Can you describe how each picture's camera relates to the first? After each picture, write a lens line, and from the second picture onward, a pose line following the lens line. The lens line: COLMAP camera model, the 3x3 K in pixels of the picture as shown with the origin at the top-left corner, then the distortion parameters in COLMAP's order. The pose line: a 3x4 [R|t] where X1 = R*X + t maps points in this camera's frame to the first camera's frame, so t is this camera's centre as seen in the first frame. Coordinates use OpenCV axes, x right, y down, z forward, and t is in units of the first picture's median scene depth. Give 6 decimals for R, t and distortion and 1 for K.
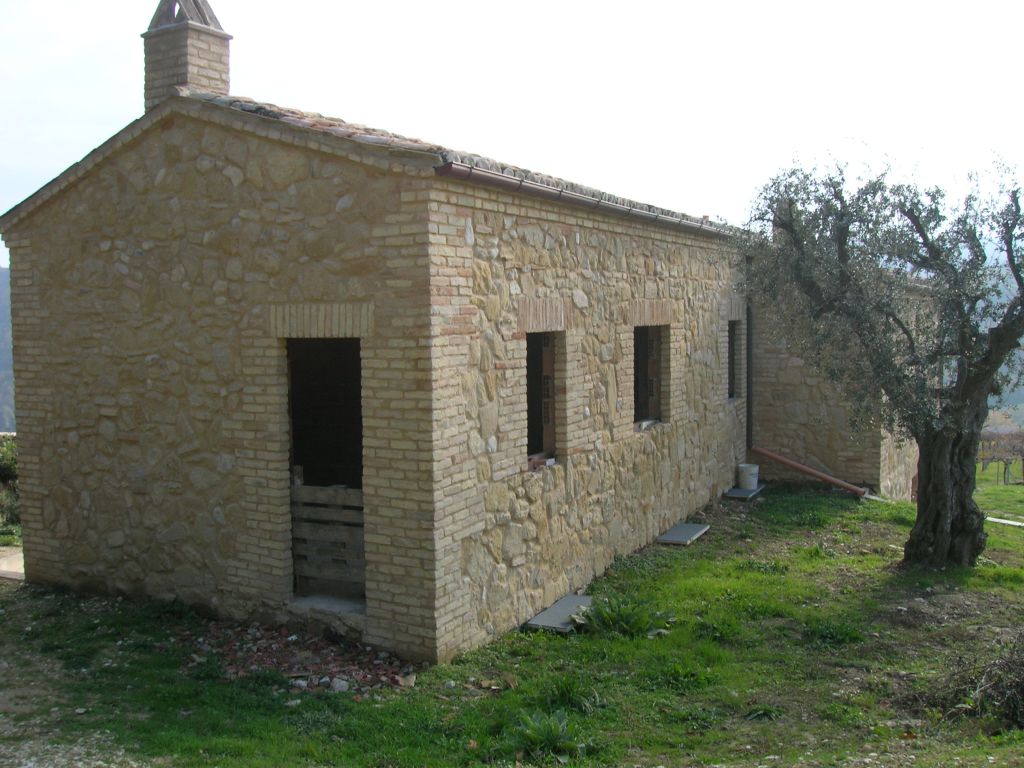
lens RADIAL K [[1141.4, 0, 511.5], [0, 1141.4, 383.1], [0, 0, 1]] dist [-0.162053, 0.000000]
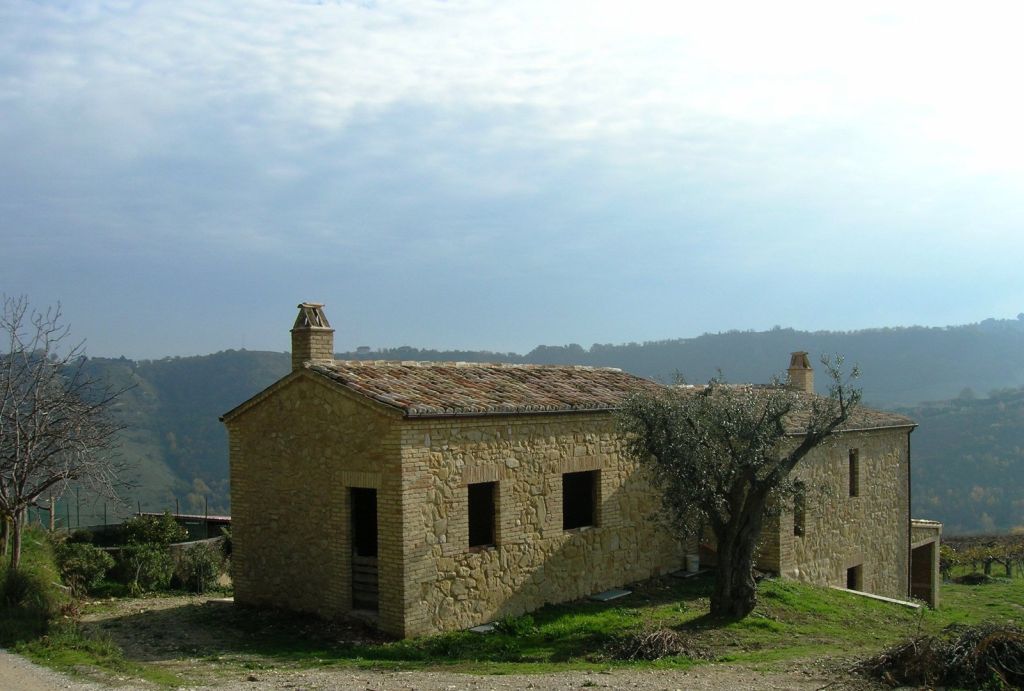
lens RADIAL K [[1388.2, 0, 512.2], [0, 1388.2, 345.8], [0, 0, 1]] dist [-0.184249, 0.000000]
pose [[0.969263, -0.006487, -0.245943, 0.696997], [-0.012365, 0.997105, -0.075030, -0.105788], [0.245717, 0.075765, 0.966376, -1.375881]]
